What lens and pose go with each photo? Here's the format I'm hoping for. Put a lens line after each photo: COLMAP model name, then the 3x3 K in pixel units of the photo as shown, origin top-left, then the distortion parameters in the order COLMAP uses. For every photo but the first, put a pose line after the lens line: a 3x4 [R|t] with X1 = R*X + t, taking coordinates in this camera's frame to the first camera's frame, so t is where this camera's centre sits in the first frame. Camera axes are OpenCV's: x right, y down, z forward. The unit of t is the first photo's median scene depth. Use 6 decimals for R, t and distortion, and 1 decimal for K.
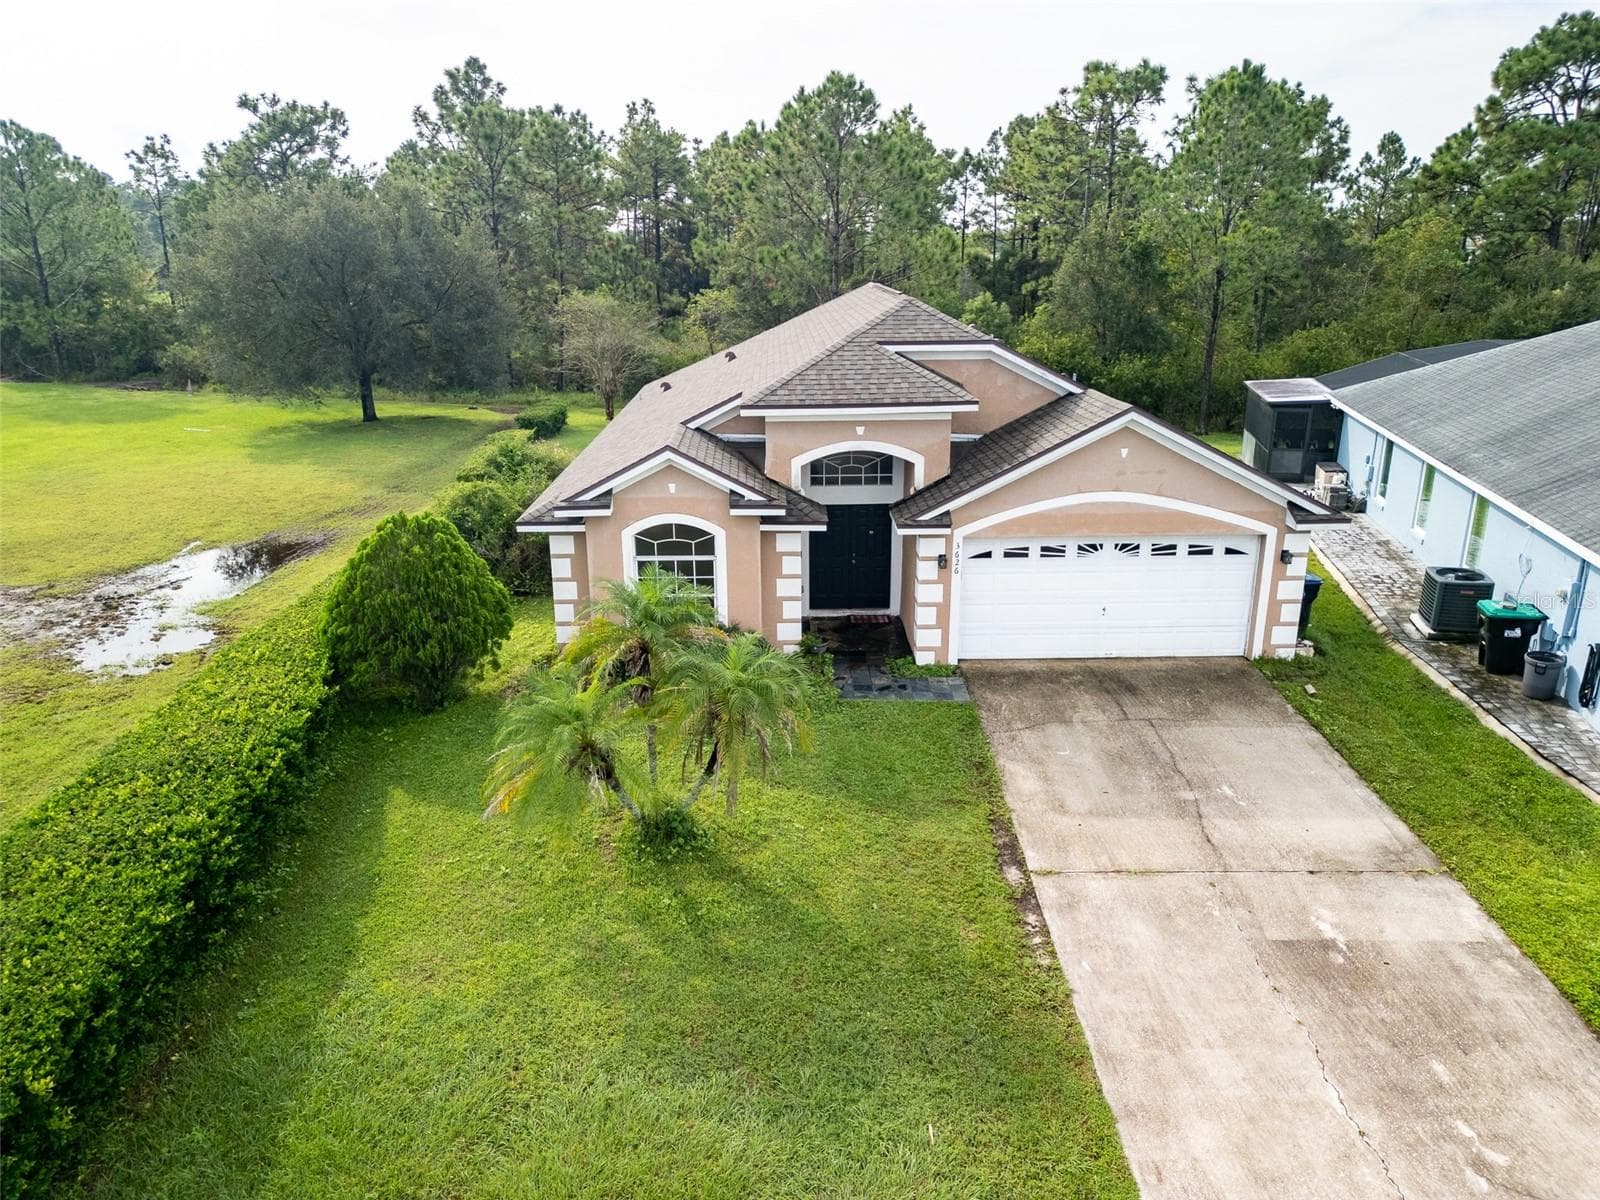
lens RADIAL K [[1128.1, 0, 799.4], [0, 1128.1, 602.1], [0, 0, 1]] dist [0.056066, -0.040108]
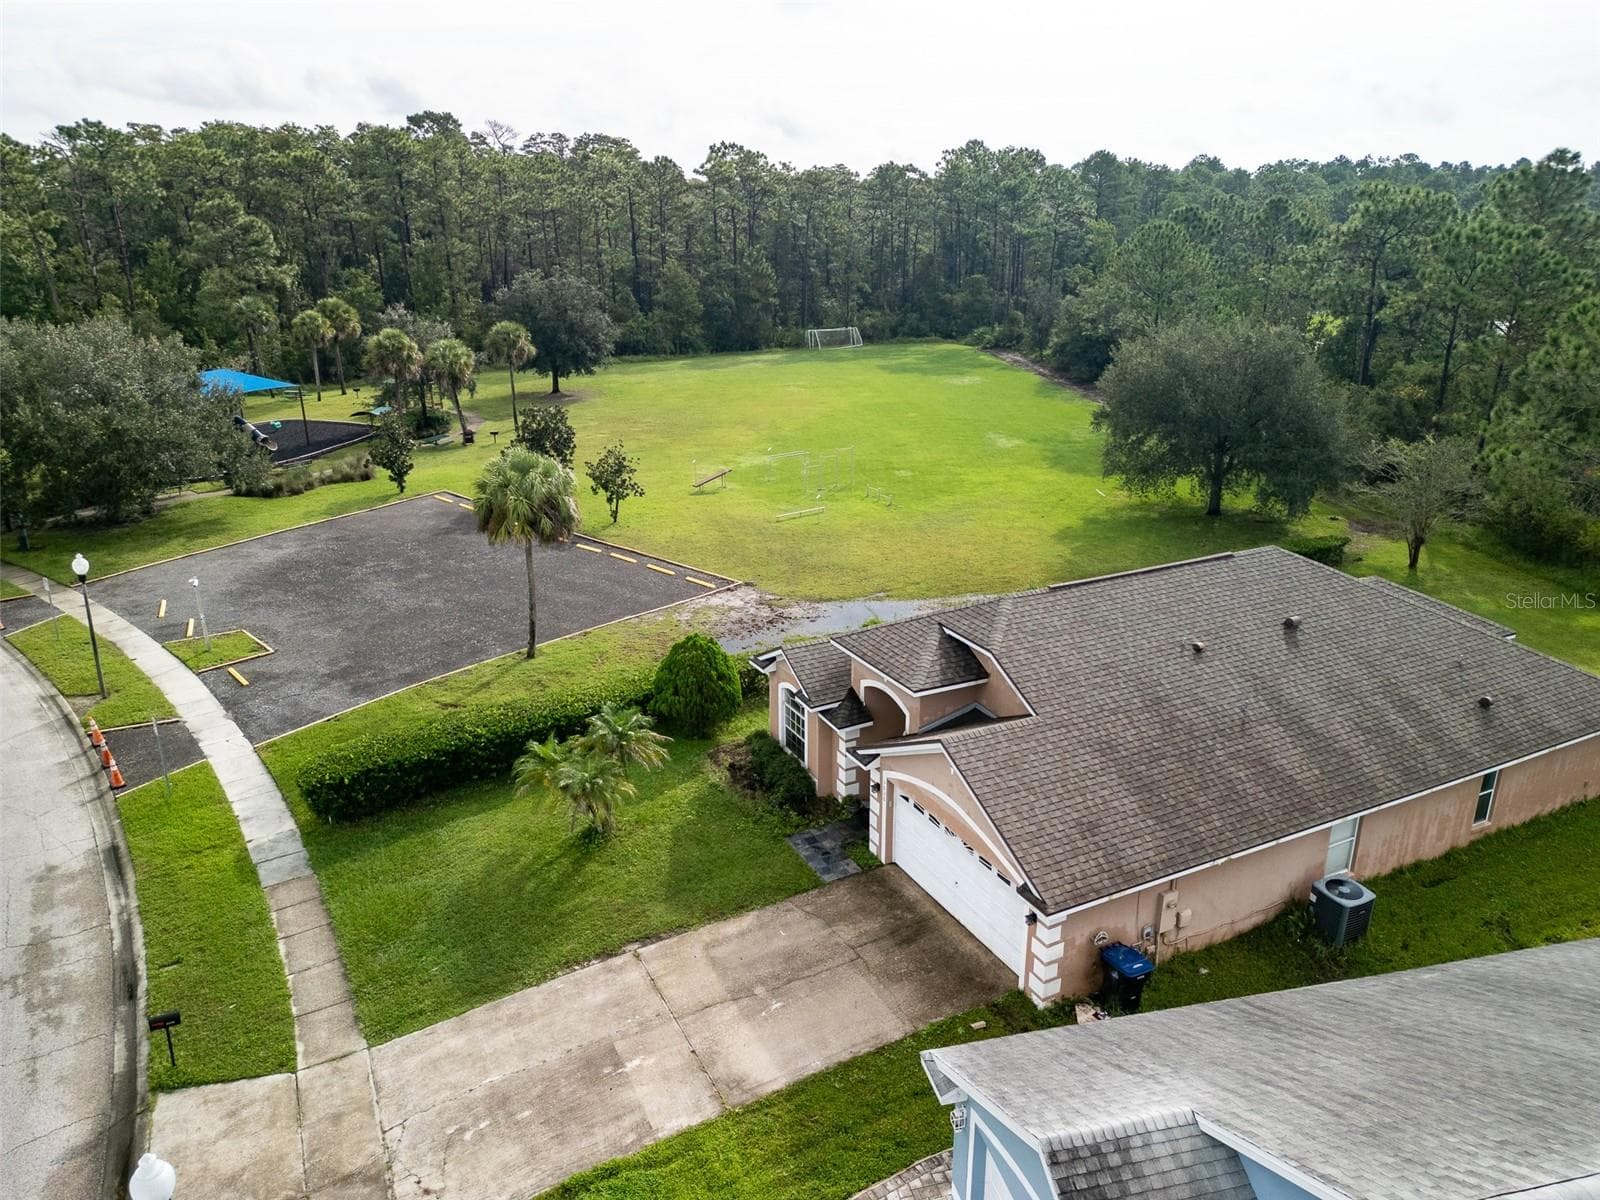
lens RADIAL K [[1128.1, 0, 790.0], [0, 1128.1, 604.1], [0, 0, 1]] dist [0.056066, -0.040108]
pose [[0.437242, 0.302221, -0.847043, 1.185858], [-0.270406, 0.942443, 0.196676, -0.492050], [0.857729, 0.143050, 0.493798, 0.189070]]
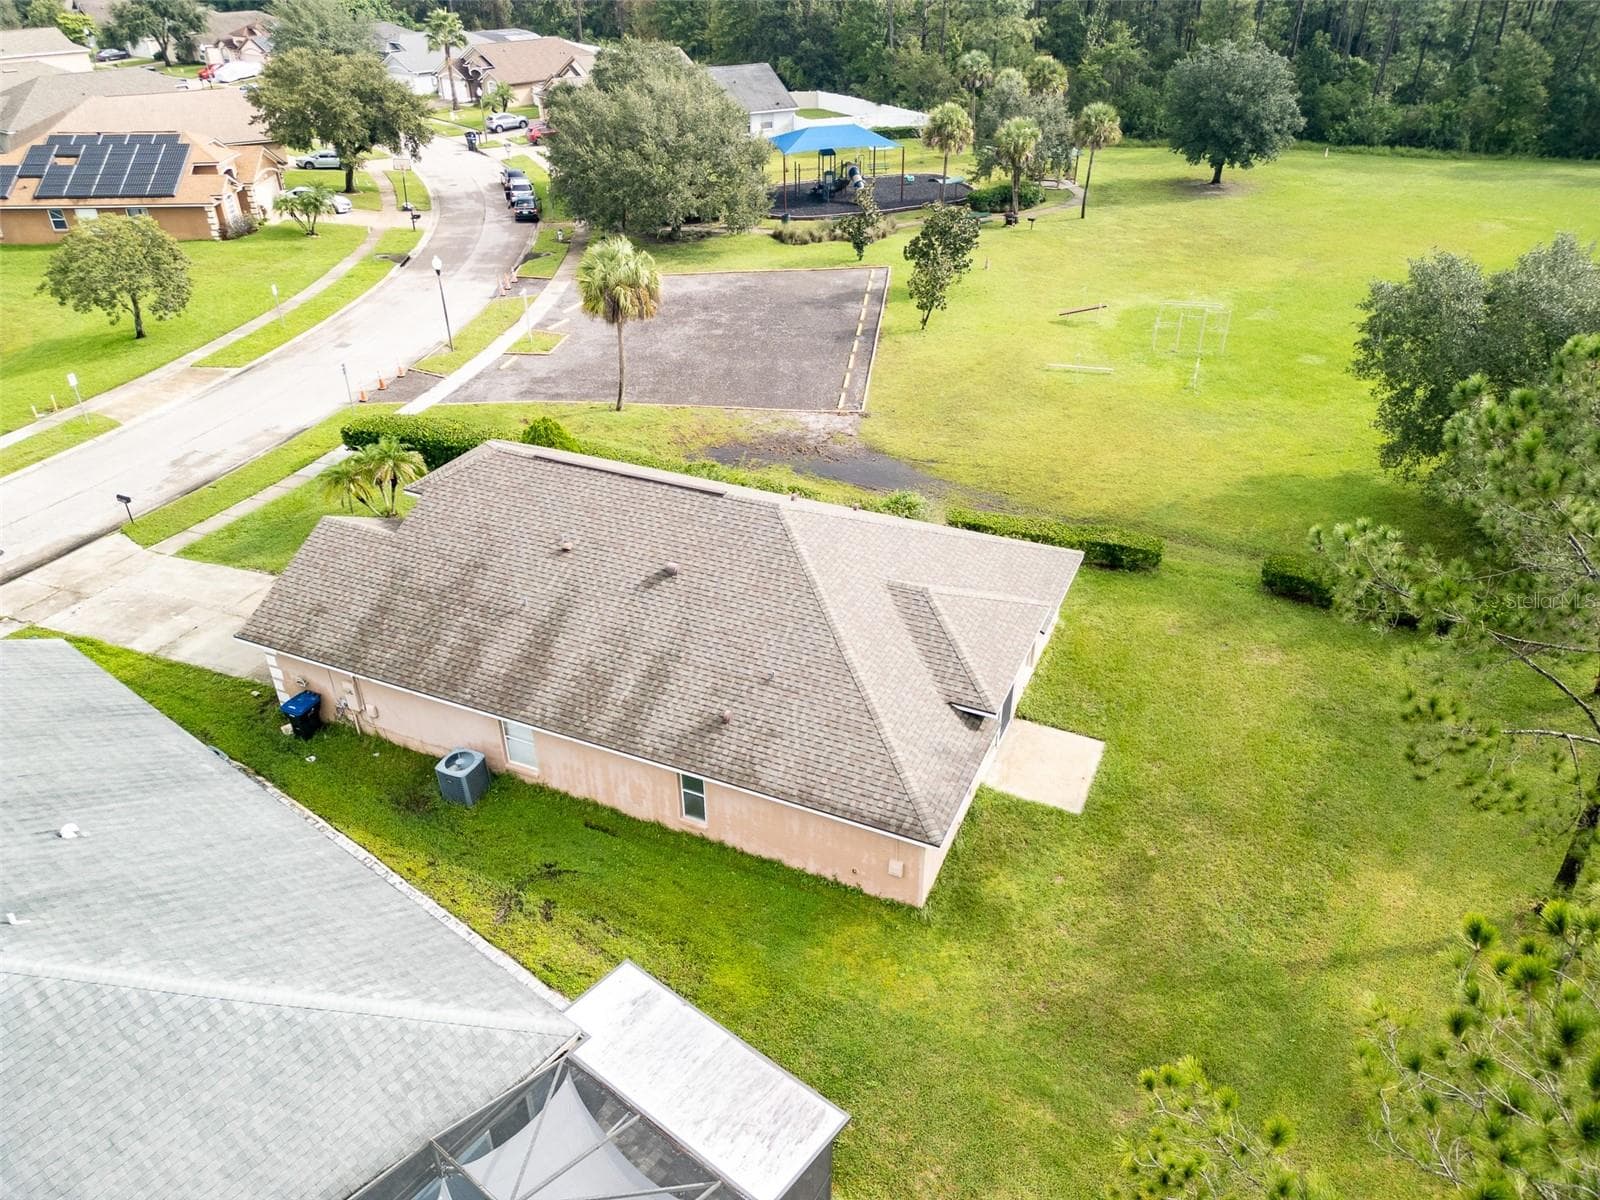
lens RADIAL K [[1128.1, 0, 795.1], [0, 1128.1, 606.4], [0, 0, 1]] dist [0.056066, -0.040108]
pose [[-0.431987, 0.482461, -0.761983, 1.318274], [-0.261818, 0.741412, 0.617867, -1.279721], [0.863040, 0.466412, -0.193964, 1.927806]]
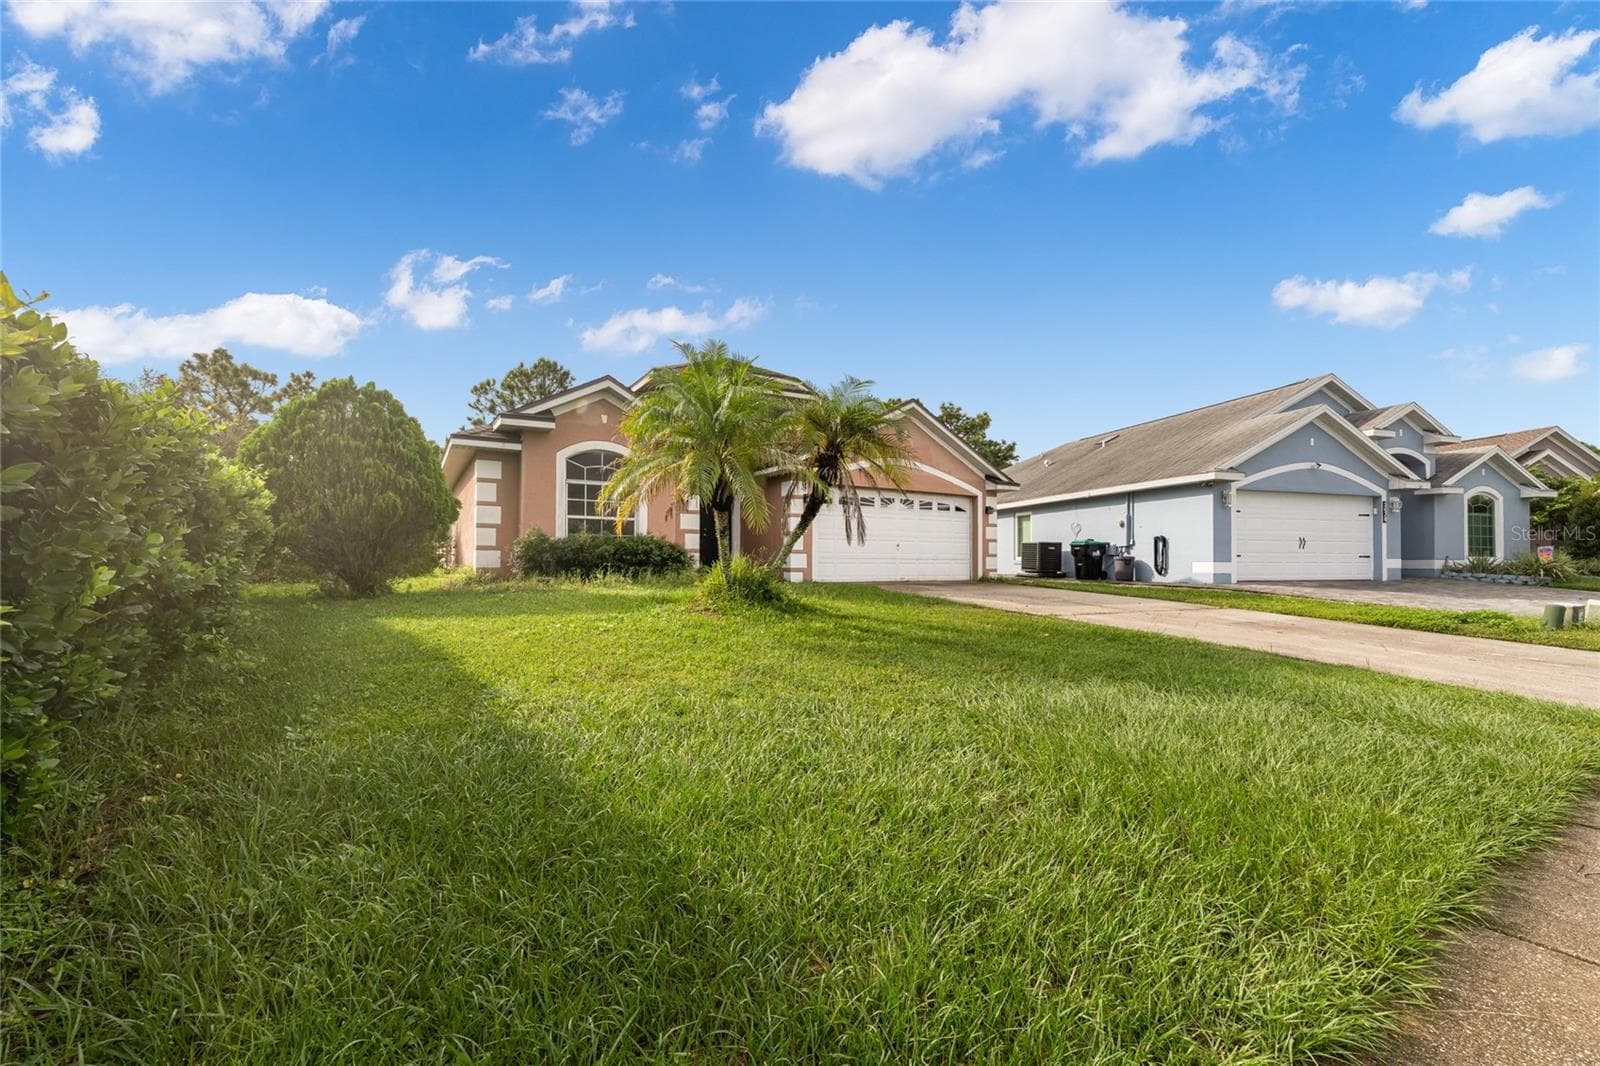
lens RADIAL K [[658.0, 0, 792.9], [0, 658.0, 557.9], [0, 0, 1]] dist [0.000834, 0.000161]
pose [[0.868850, 0.016778, 0.494791, -0.268890], [0.140806, 0.949776, -0.279461, 0.243524], [-0.474629, 0.312479, 0.822851, 0.389151]]
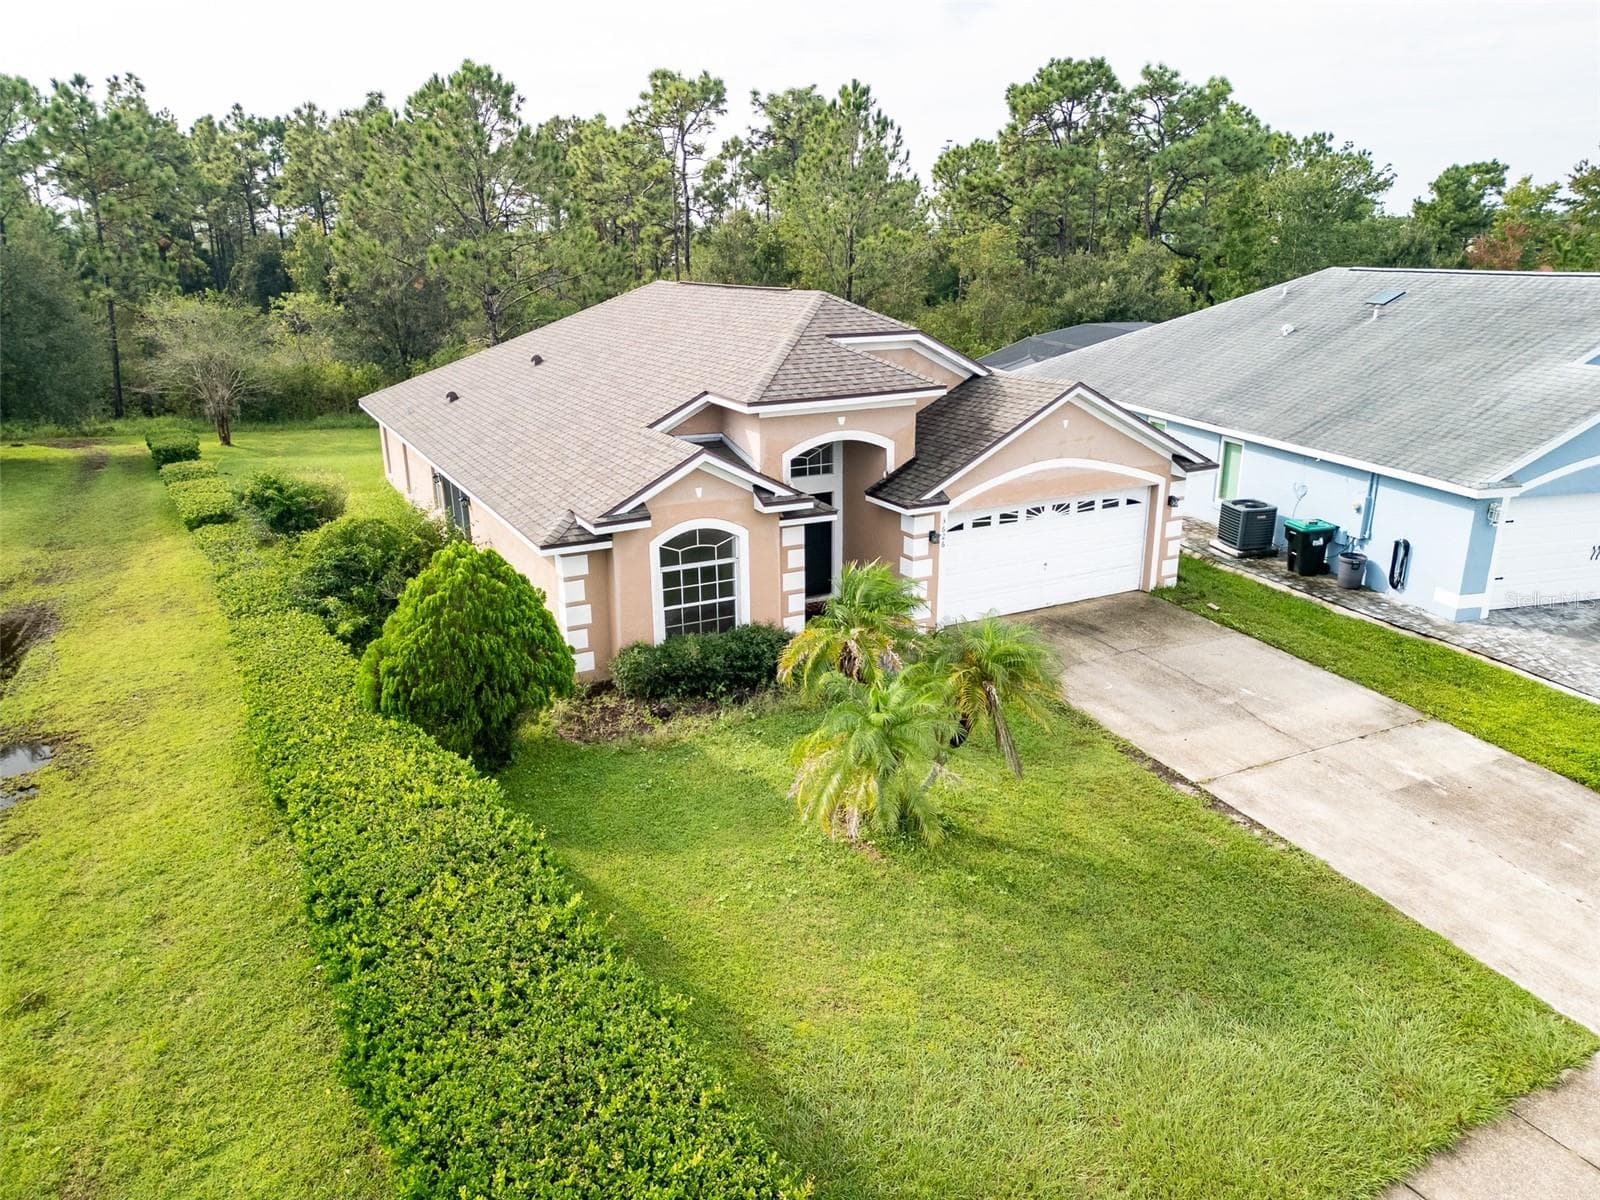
lens RADIAL K [[1128.1, 0, 798.2], [0, 1128.1, 601.4], [0, 0, 1]] dist [0.056066, -0.040108]
pose [[0.892162, -0.136116, 0.430719, -0.454090], [0.137410, 0.990111, 0.028274, -0.023568], [-0.430308, 0.033960, 0.902043, 0.093250]]
